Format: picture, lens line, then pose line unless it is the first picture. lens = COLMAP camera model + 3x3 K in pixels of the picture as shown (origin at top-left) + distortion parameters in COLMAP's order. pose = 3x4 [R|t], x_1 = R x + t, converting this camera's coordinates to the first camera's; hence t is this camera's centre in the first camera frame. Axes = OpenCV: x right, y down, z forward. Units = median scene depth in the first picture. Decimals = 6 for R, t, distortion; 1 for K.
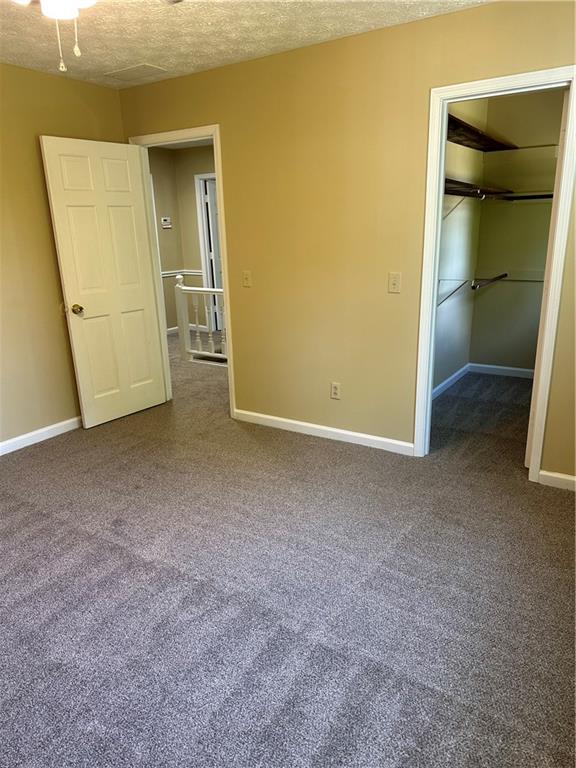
lens RADIAL K [[534.9, 0, 284.5], [0, 534.9, 387.1], [0, 0, 1]] dist [0.097181, -0.118933]
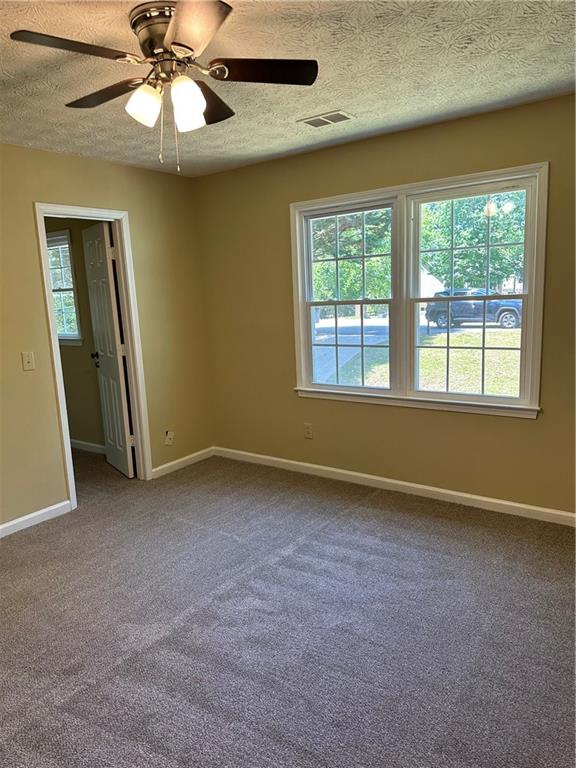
lens RADIAL K [[534.9, 0, 284.5], [0, 534.9, 387.1], [0, 0, 1]] dist [0.097181, -0.118933]
pose [[0.059282, -0.155394, 0.986072, -1.158055], [0.324014, 0.937321, 0.128232, -0.159941], [-0.944193, 0.311899, 0.105916, 0.563967]]
